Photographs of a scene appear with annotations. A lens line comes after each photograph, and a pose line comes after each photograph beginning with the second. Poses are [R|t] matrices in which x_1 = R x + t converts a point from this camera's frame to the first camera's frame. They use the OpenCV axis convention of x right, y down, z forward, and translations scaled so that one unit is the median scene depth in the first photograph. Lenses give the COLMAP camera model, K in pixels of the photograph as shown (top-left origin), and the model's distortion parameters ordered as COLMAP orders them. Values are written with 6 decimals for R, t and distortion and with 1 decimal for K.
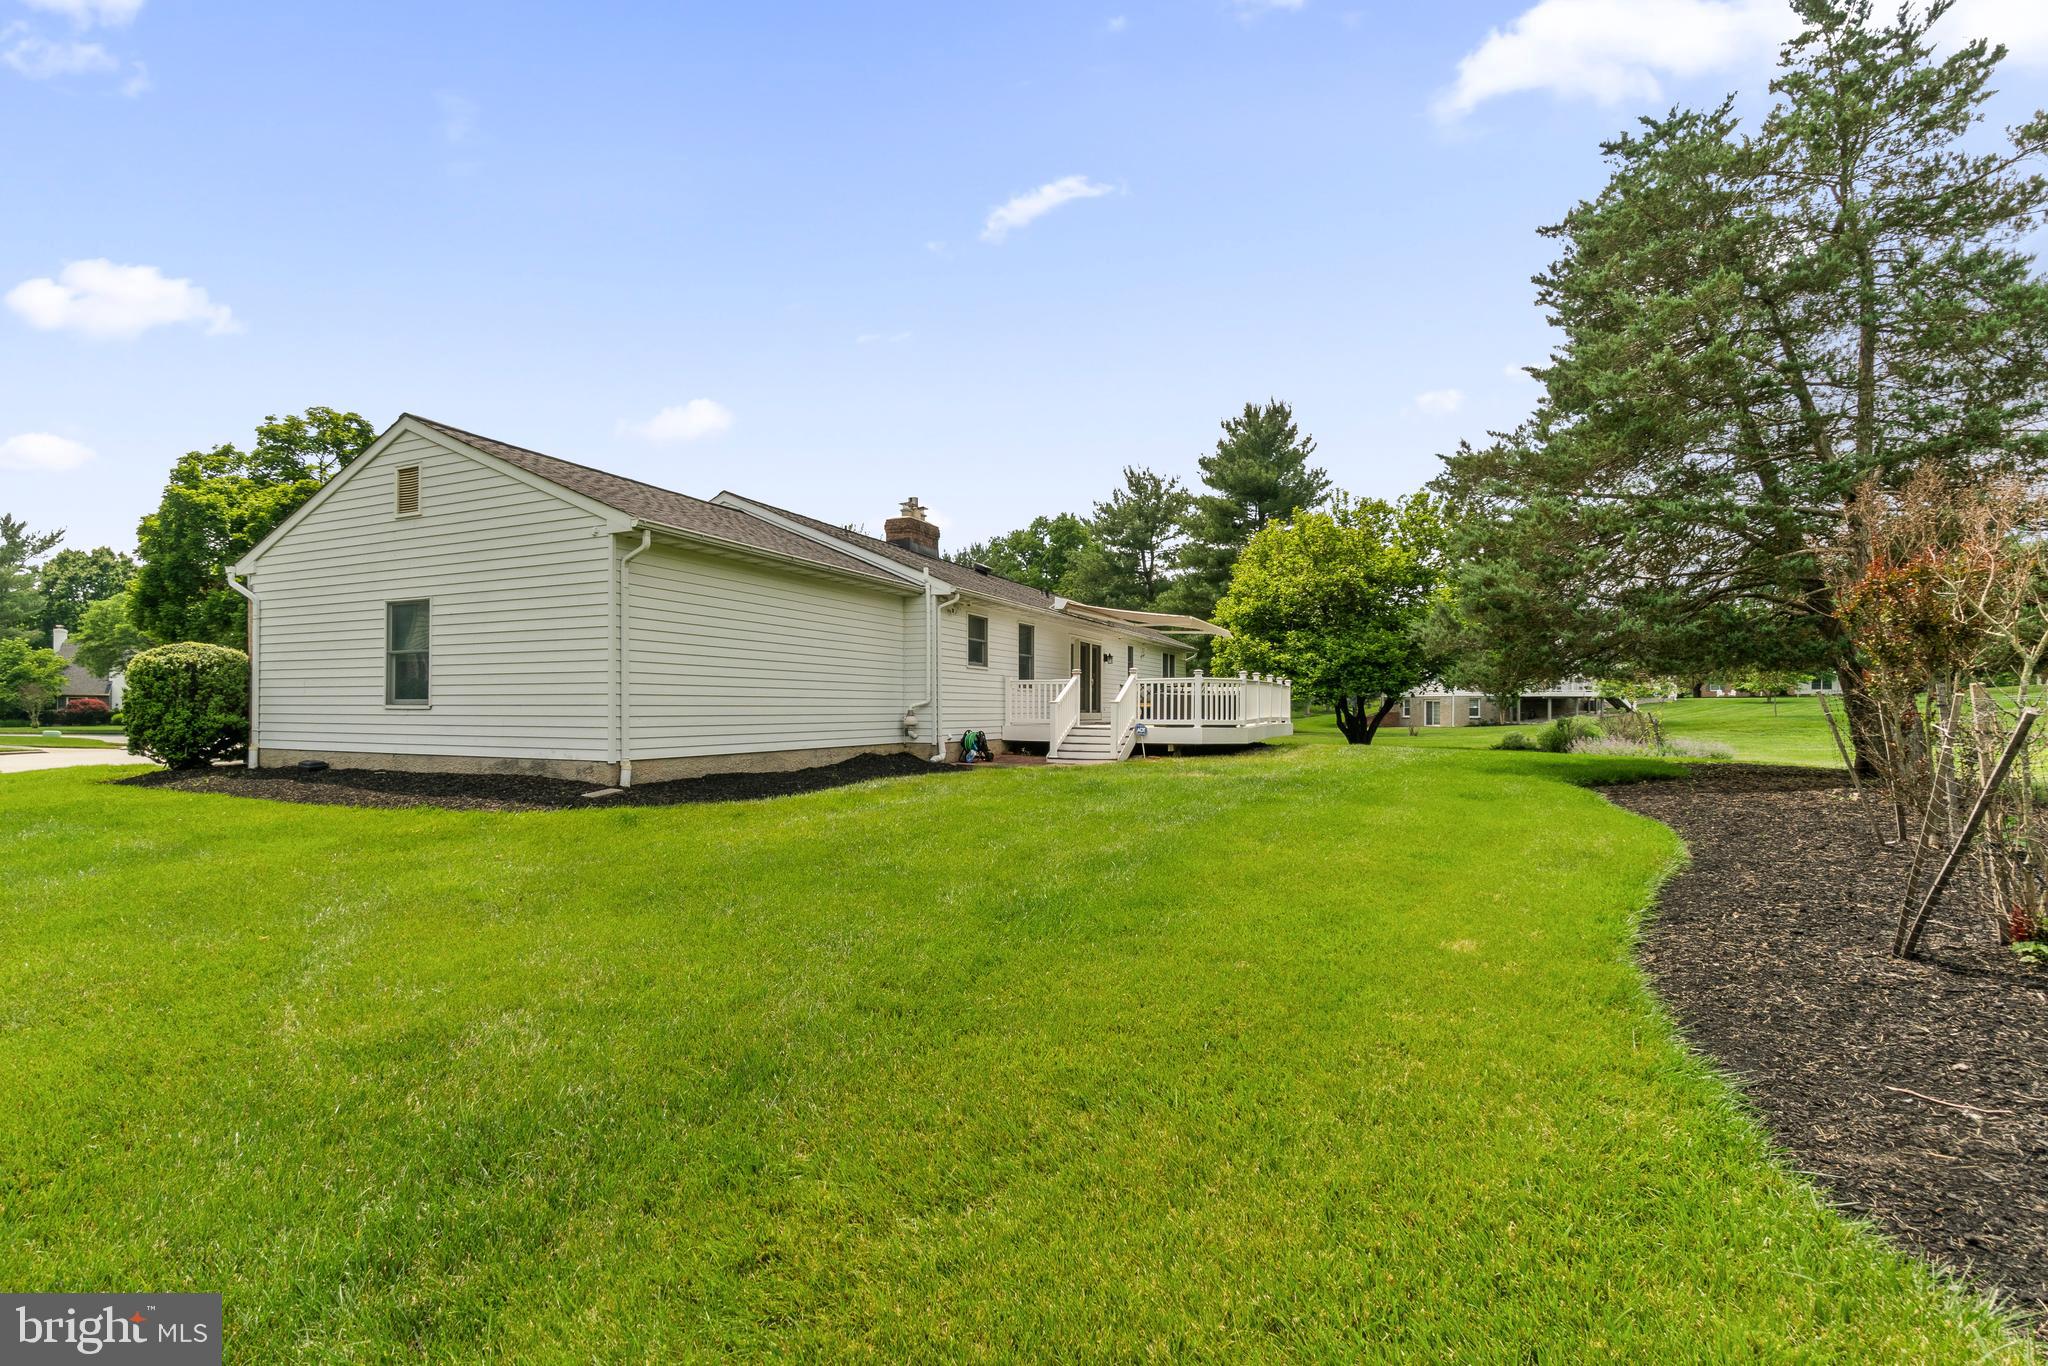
lens RADIAL K [[878.9, 0, 1012.3], [0, 878.9, 683.9], [0, 0, 1]] dist [-0.001834, -0.000143]
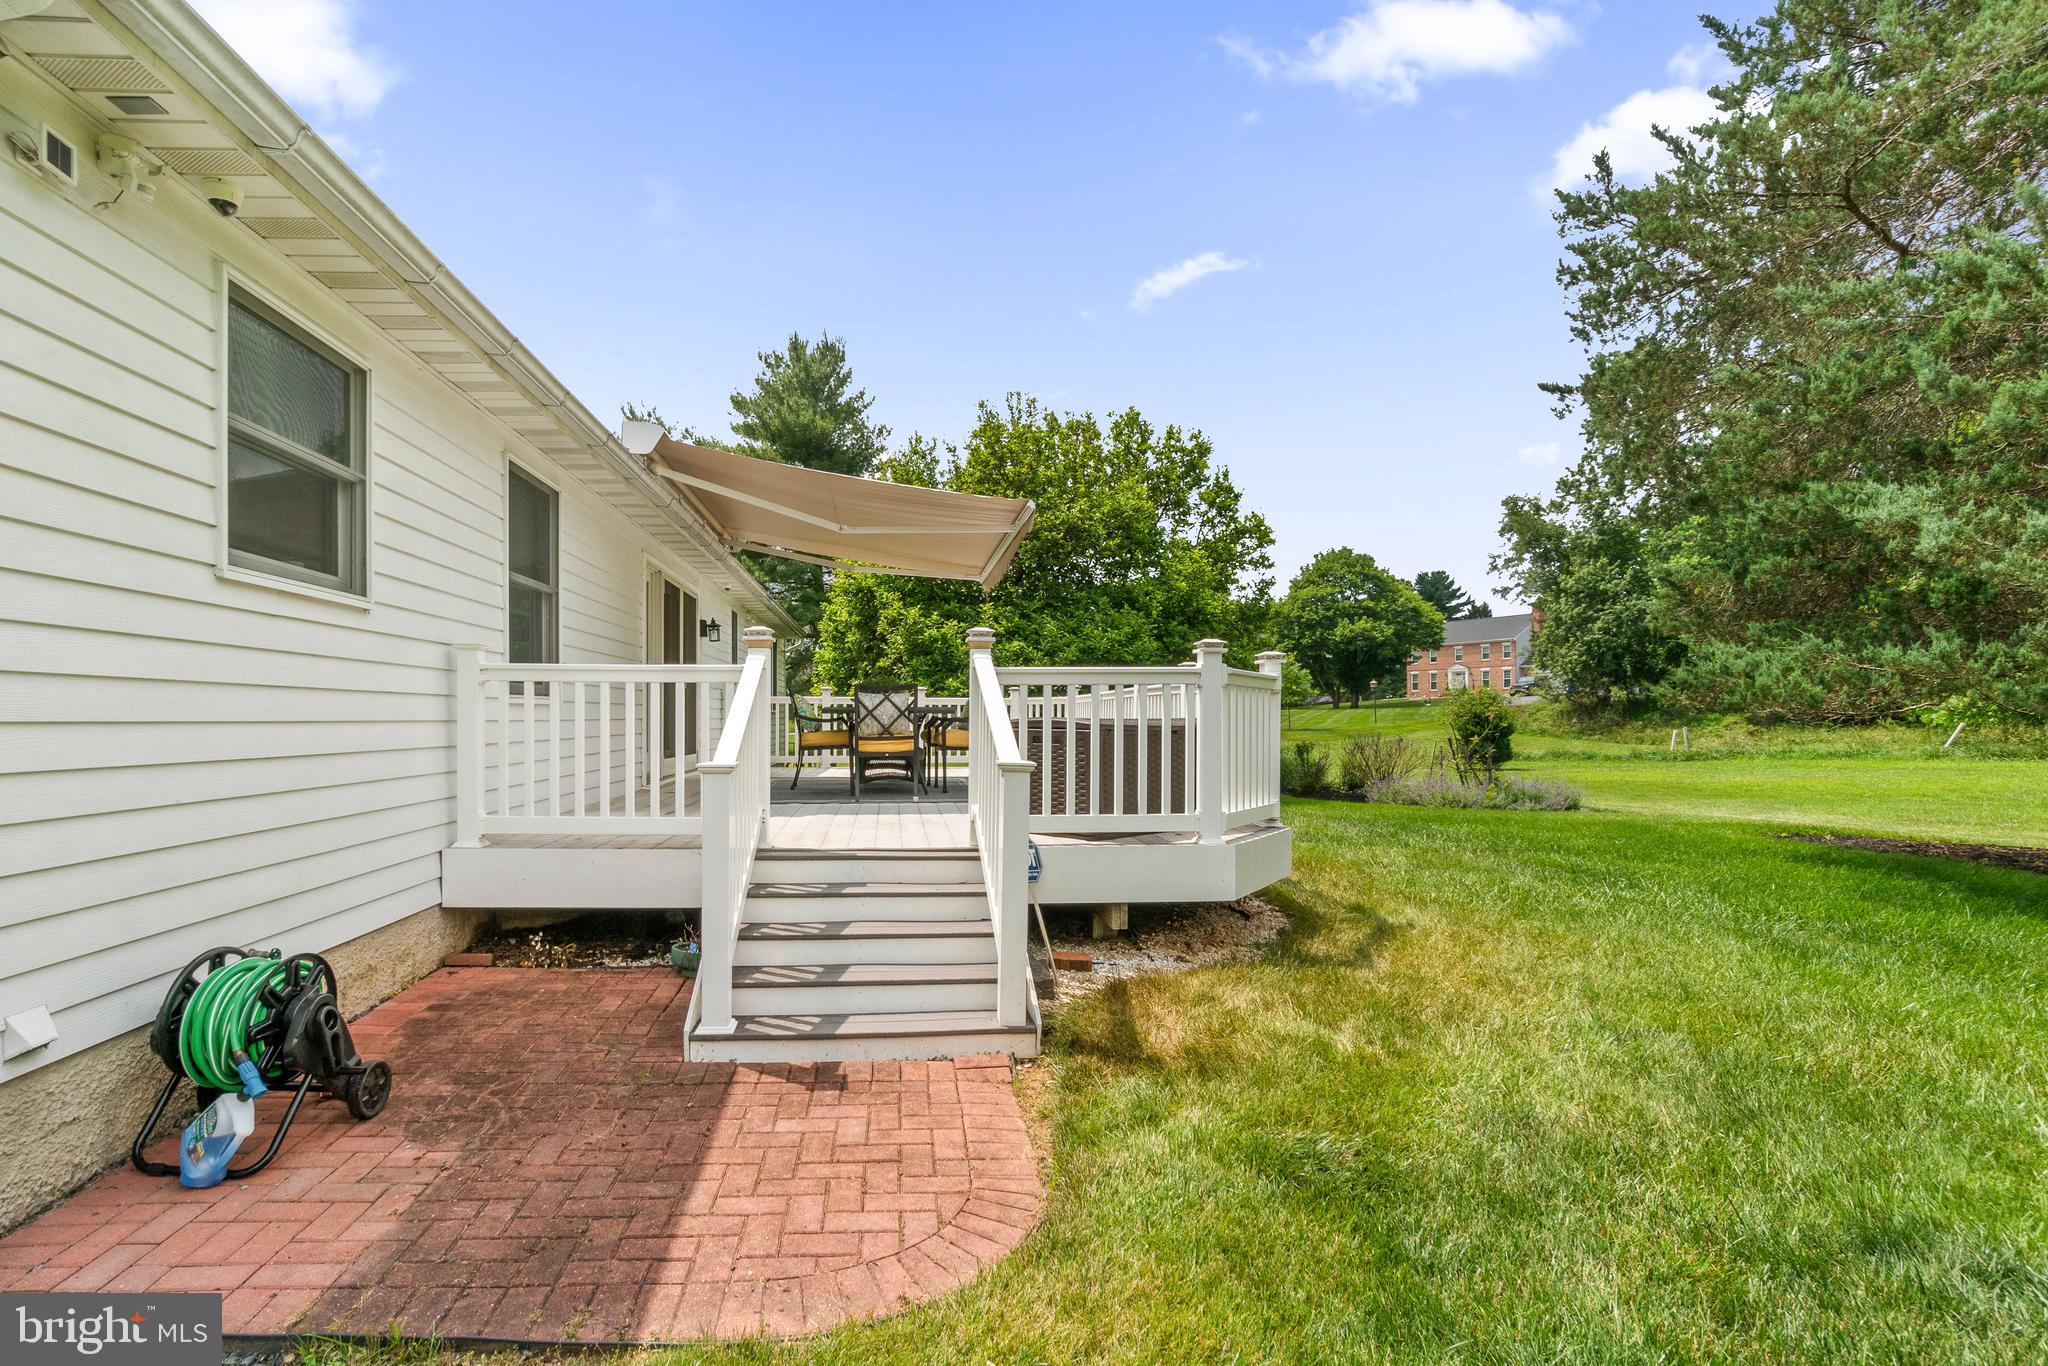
lens RADIAL K [[971.3, 0, 937.6], [0, 971.3, 725.0], [0, 0, 1]] dist [-0.002709, -0.000281]
pose [[0.897678, -0.002679, 0.440644, -0.004053], [-0.013864, 0.999315, 0.034319, 0.001171], [-0.440434, -0.036916, 0.897026, 0.408014]]
